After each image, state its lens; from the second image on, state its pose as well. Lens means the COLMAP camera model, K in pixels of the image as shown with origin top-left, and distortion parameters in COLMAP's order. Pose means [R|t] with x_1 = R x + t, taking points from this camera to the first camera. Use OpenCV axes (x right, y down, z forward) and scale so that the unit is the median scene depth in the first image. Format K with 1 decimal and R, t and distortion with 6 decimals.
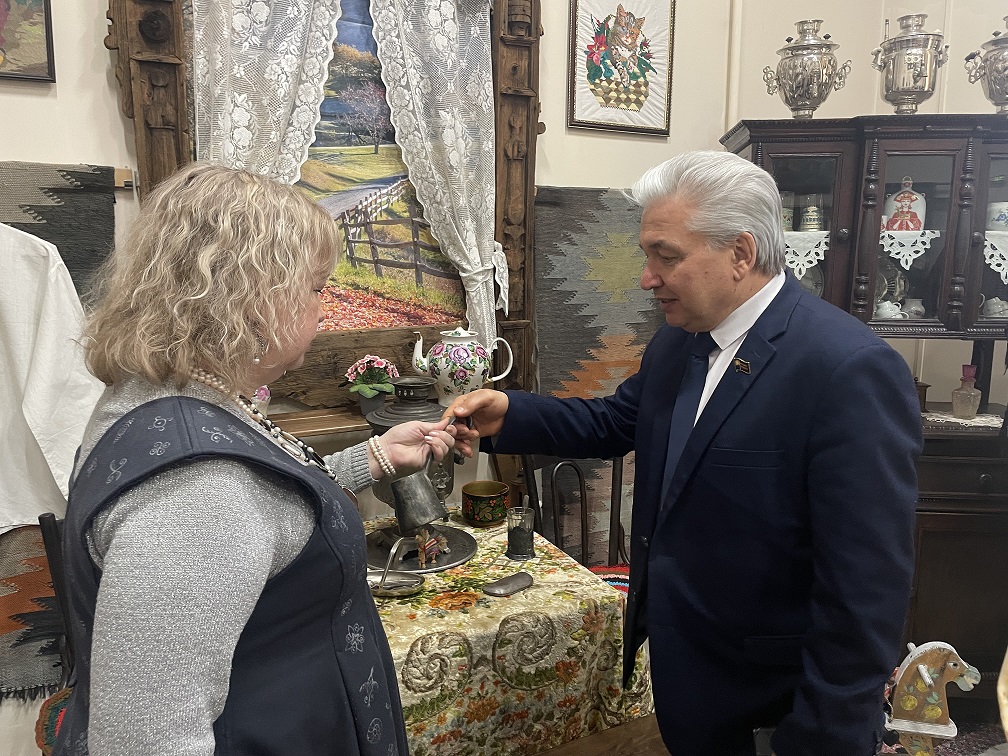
lens RADIAL K [[780.0, 0, 505.9], [0, 780.0, 380.8], [0, 0, 1]] dist [0.052430, -0.058258]
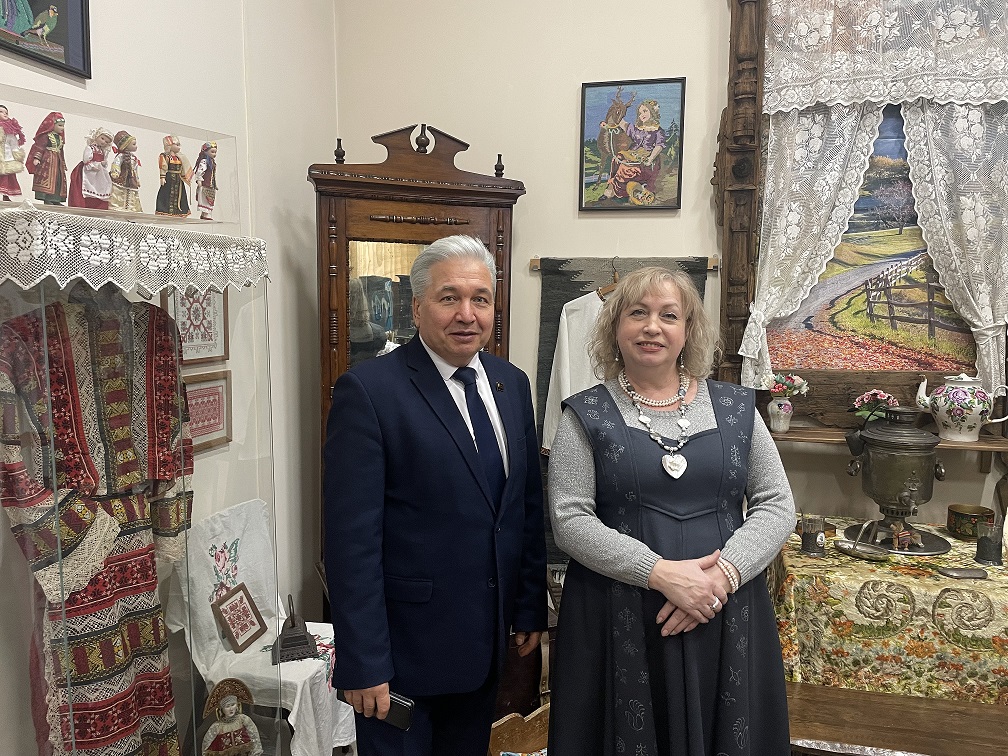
lens RADIAL K [[780.0, 0, 500.1], [0, 780.0, 377.9], [0, 0, 1]] dist [0.052430, -0.058258]
pose [[0.761293, 0.067628, -0.644871, 0.196809], [-0.109833, 0.993624, -0.025459, 0.050928], [0.639038, 0.090209, 0.763867, -0.406326]]
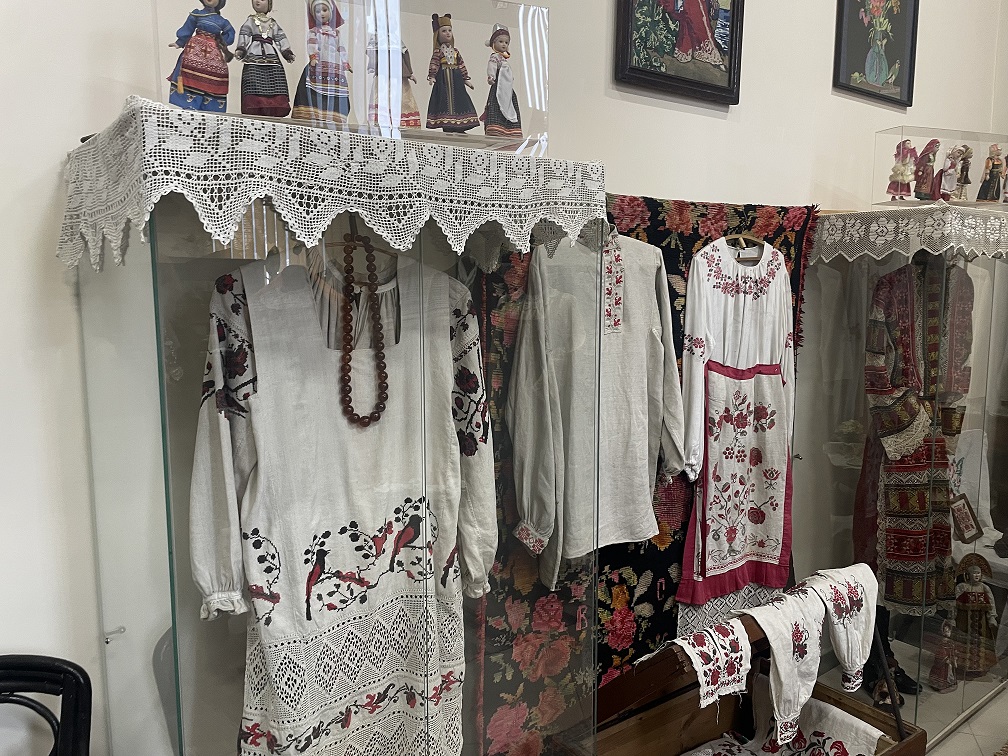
lens RADIAL K [[780.0, 0, 504.3], [0, 780.0, 375.9], [0, 0, 1]] dist [0.052430, -0.058258]
pose [[0.188076, 0.129469, -0.973584, 0.424730], [-0.164208, 0.981466, 0.098795, 0.157157], [0.968330, 0.141289, 0.205850, -0.932102]]
